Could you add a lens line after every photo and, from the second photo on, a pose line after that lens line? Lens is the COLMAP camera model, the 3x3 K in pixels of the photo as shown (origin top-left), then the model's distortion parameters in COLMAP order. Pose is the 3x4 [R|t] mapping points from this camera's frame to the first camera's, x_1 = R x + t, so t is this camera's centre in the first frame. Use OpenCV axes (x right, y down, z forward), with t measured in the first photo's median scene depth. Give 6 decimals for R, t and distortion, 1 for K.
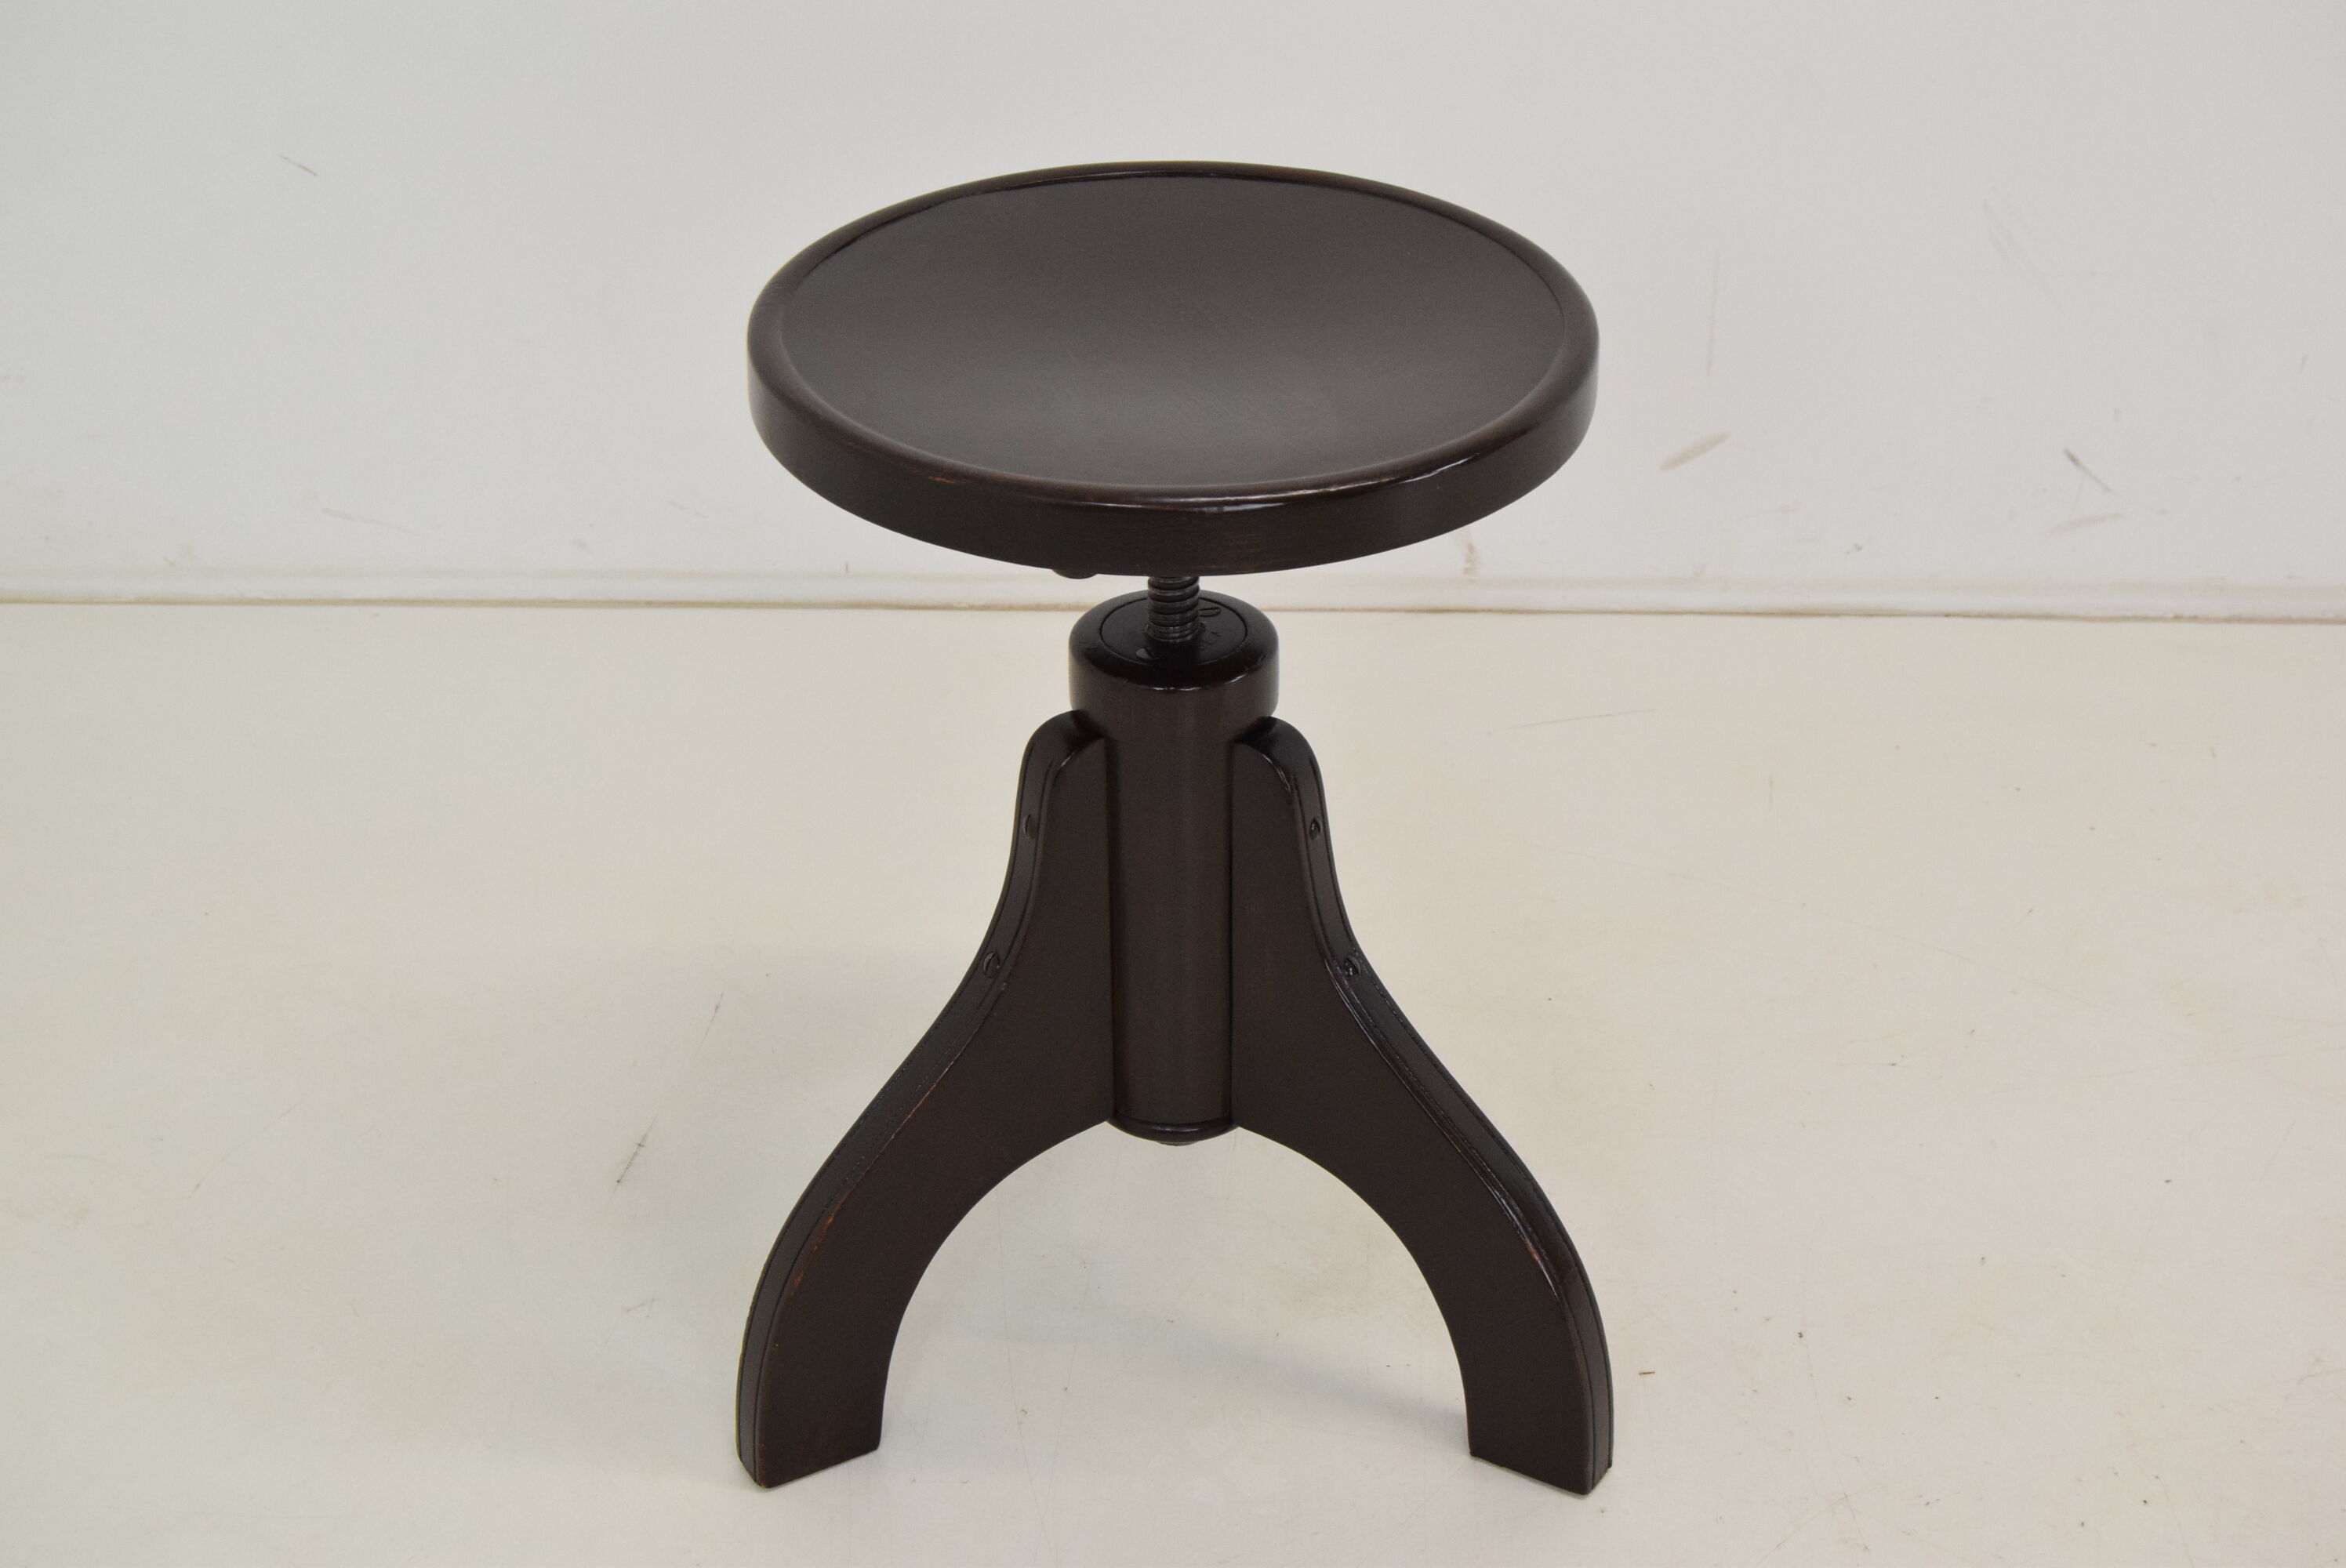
lens RADIAL K [[3758.6, 0, 1173.0], [0, 3758.6, 784.0], [0, 0, 1]] dist [-0.049837, 0.058603]
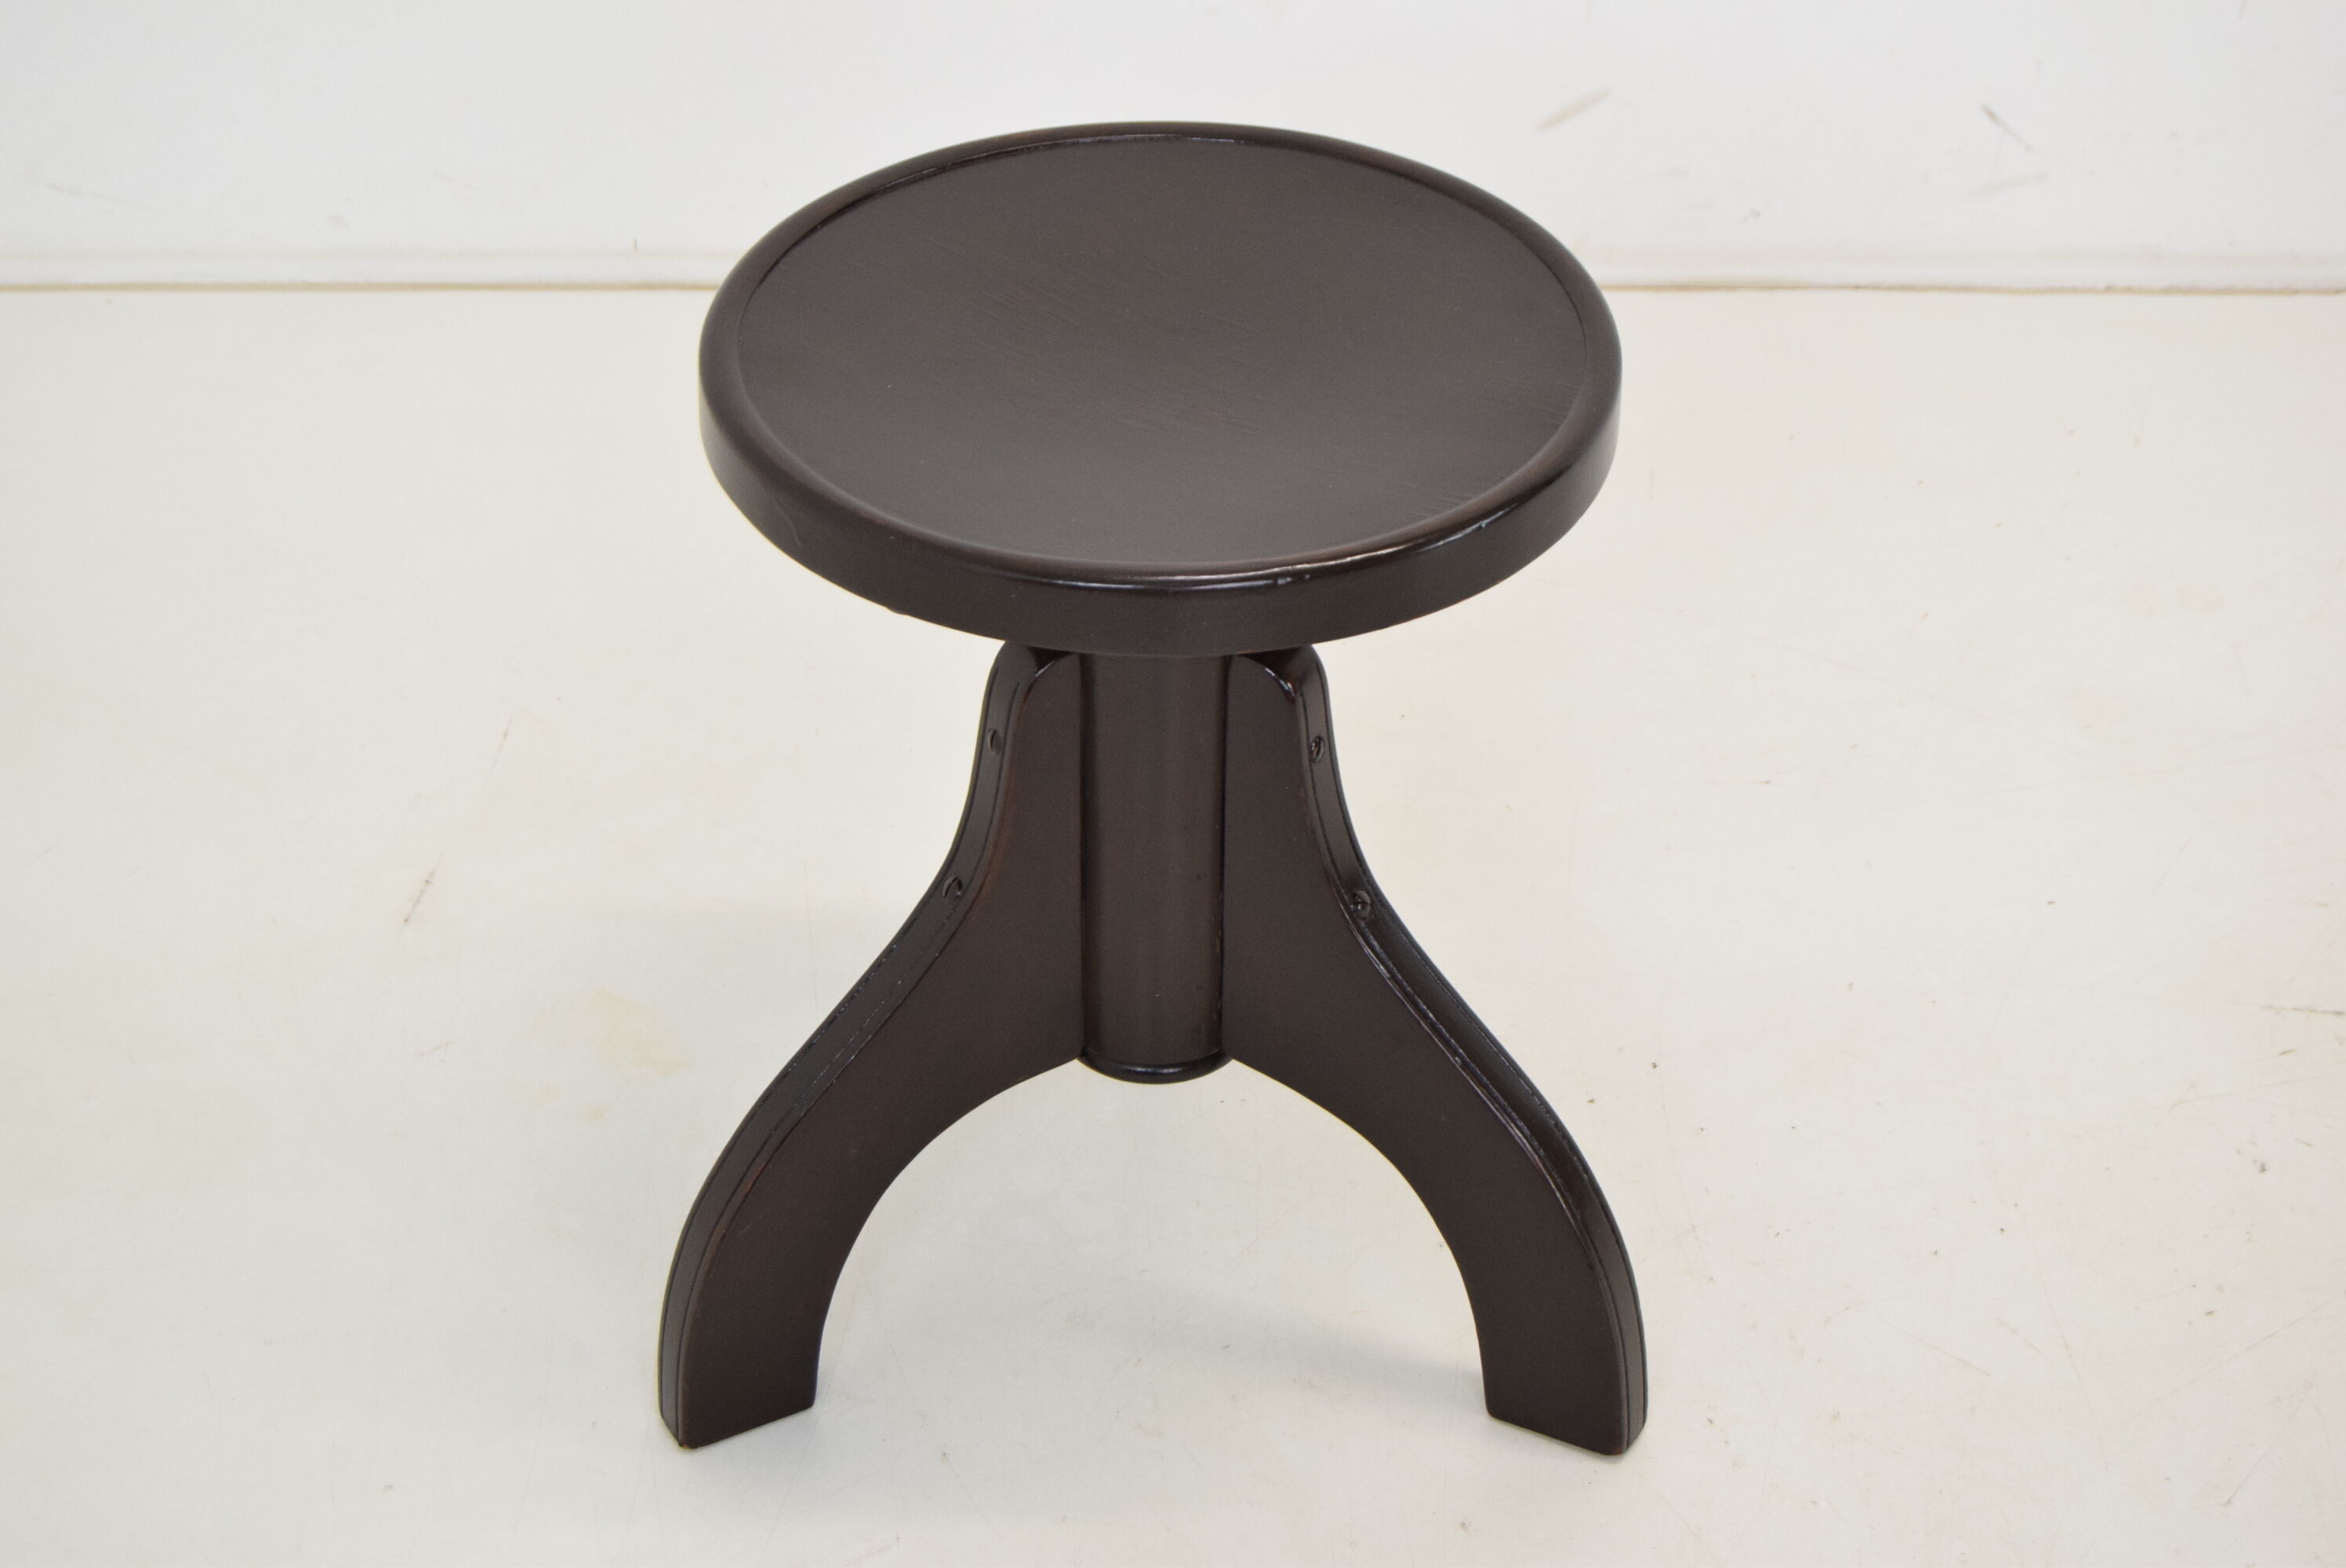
lens RADIAL K [[4804.4, 0, 1173.0], [0, 4804.4, 784.0], [0, 0, 1]] dist [-0.017713, -0.145131]
pose [[0.999583, -0.010509, 0.026914, 0.011132], [0.008578, 0.997449, 0.070864, -0.010778], [-0.027590, -0.070603, 0.997123, -0.185938]]
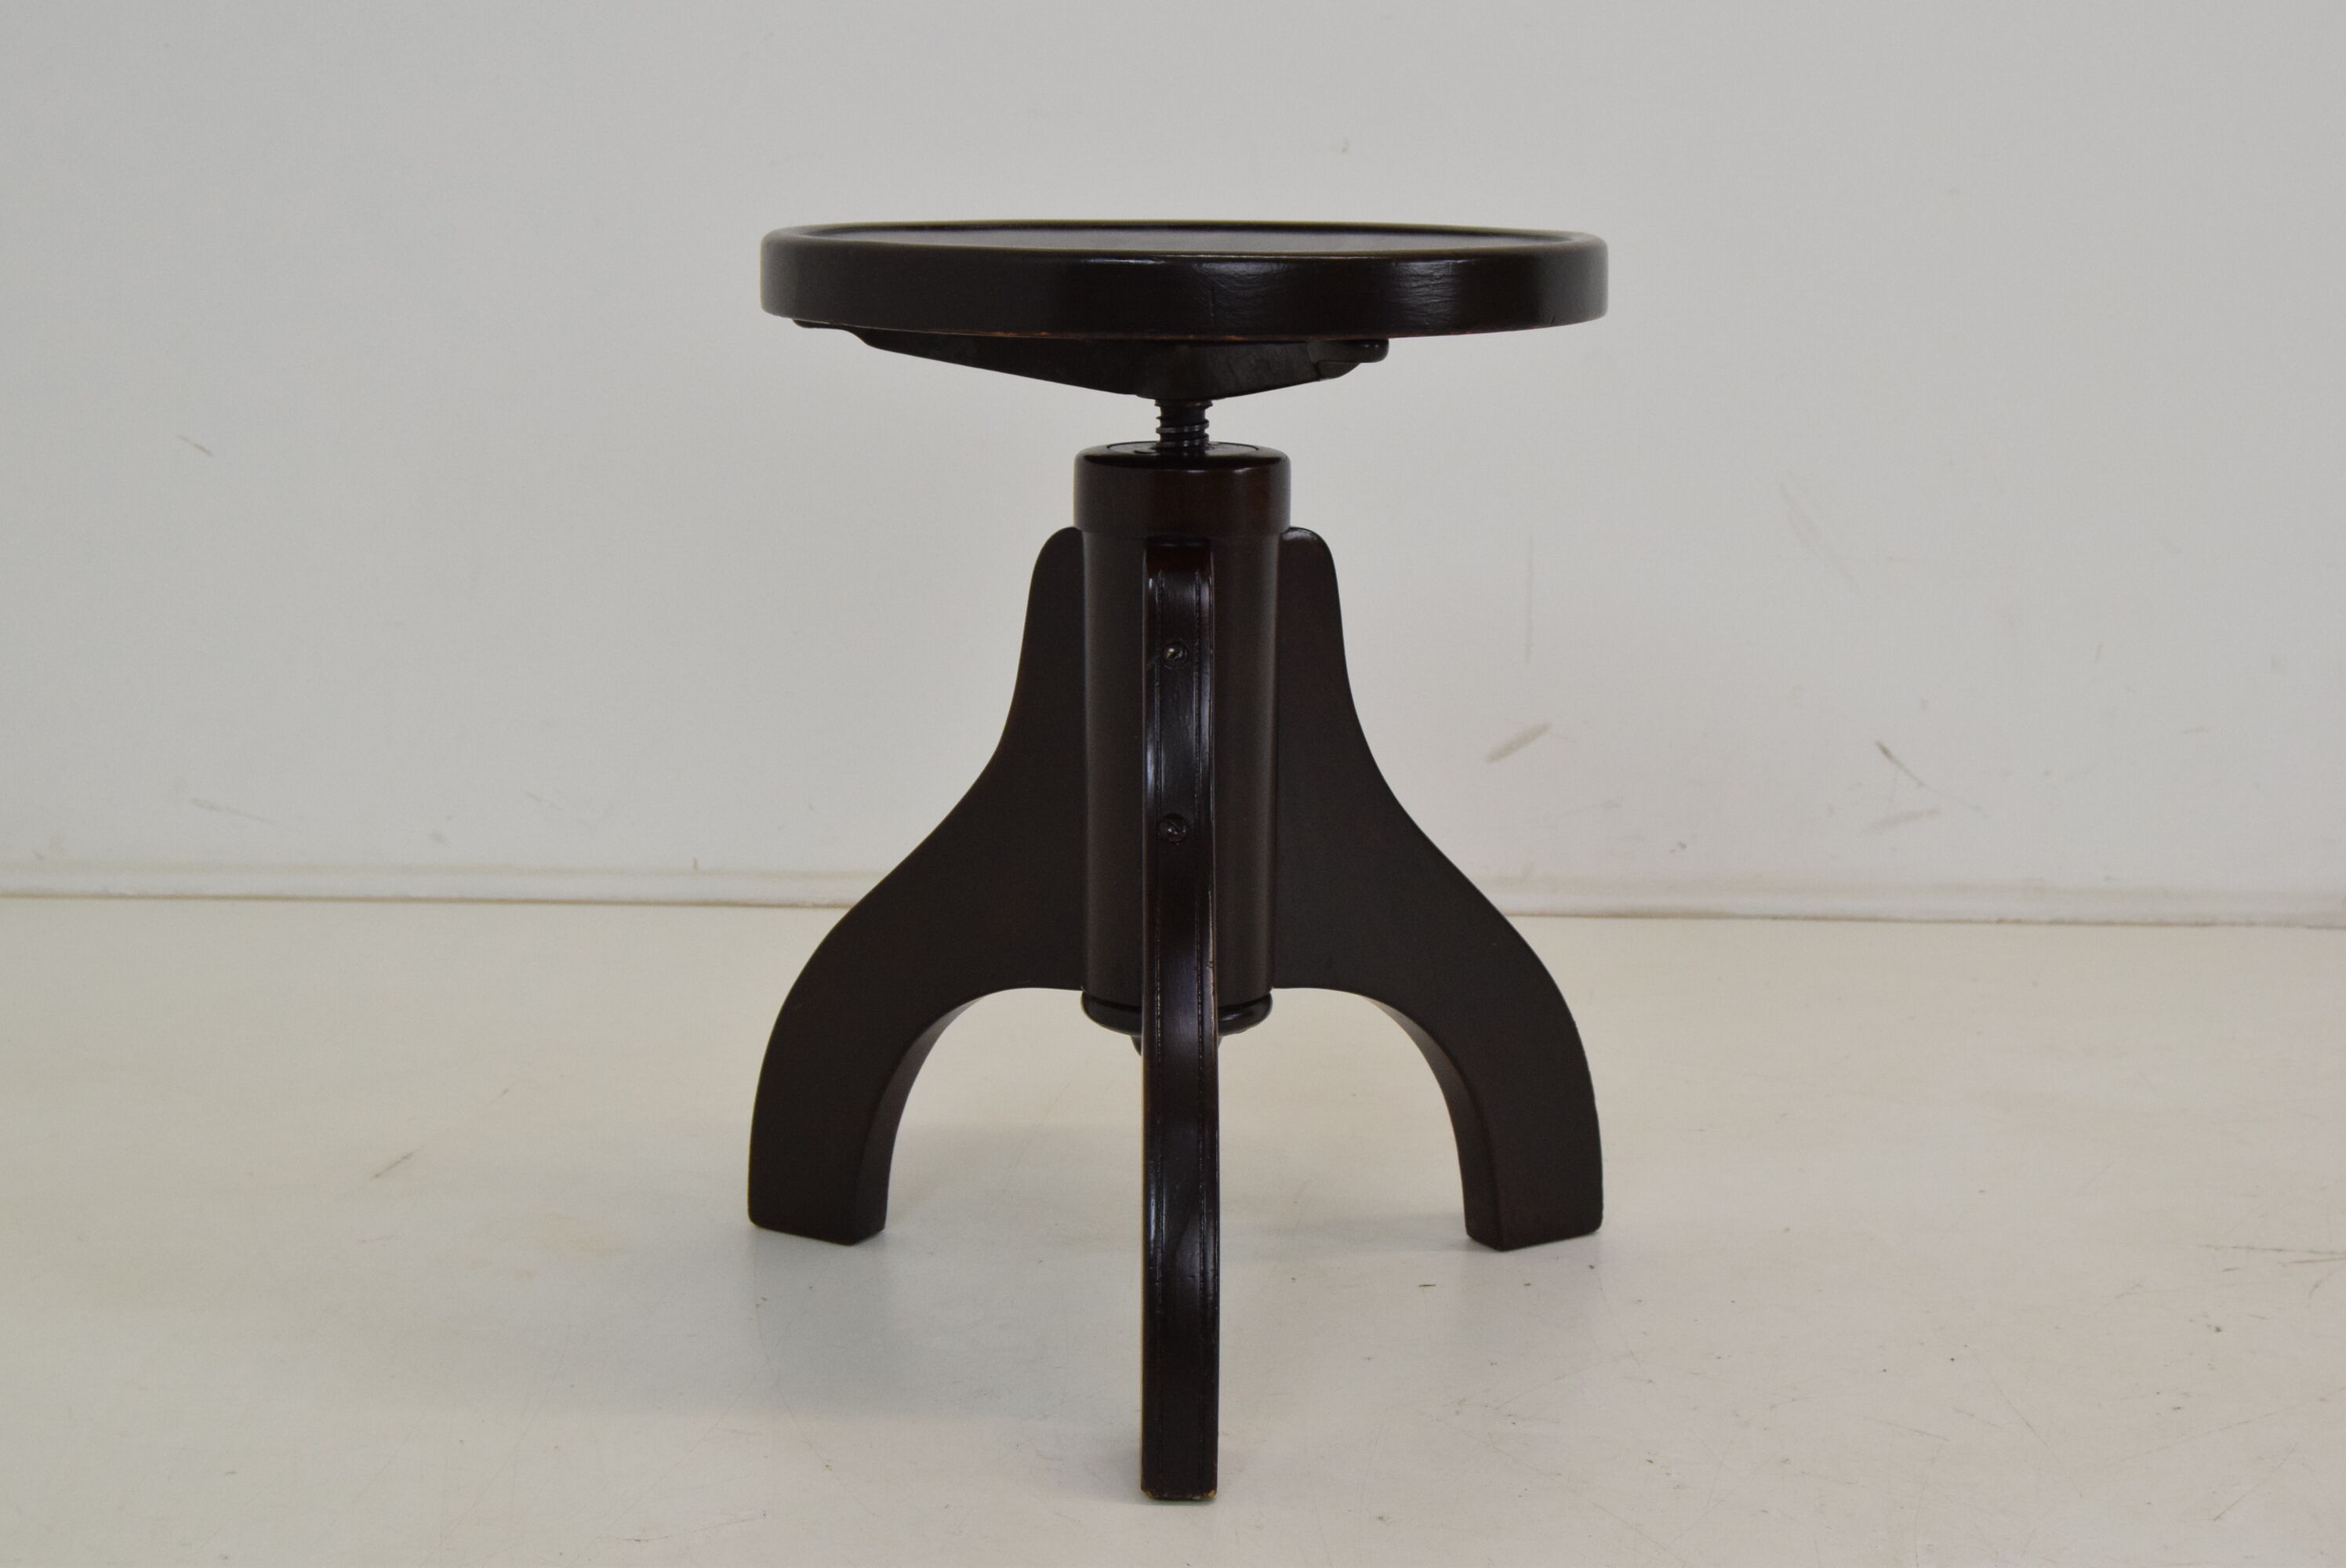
lens RADIAL K [[3555.3, 0, 1173.0], [0, 3555.3, 784.0], [0, 0, 1]] dist [-0.049191, -0.013262]
pose [[0.999917, 0.011402, -0.005989, 0.057591], [-0.012783, 0.935430, -0.353281, 0.309247], [0.001574, 0.353328, 0.935498, 0.102570]]
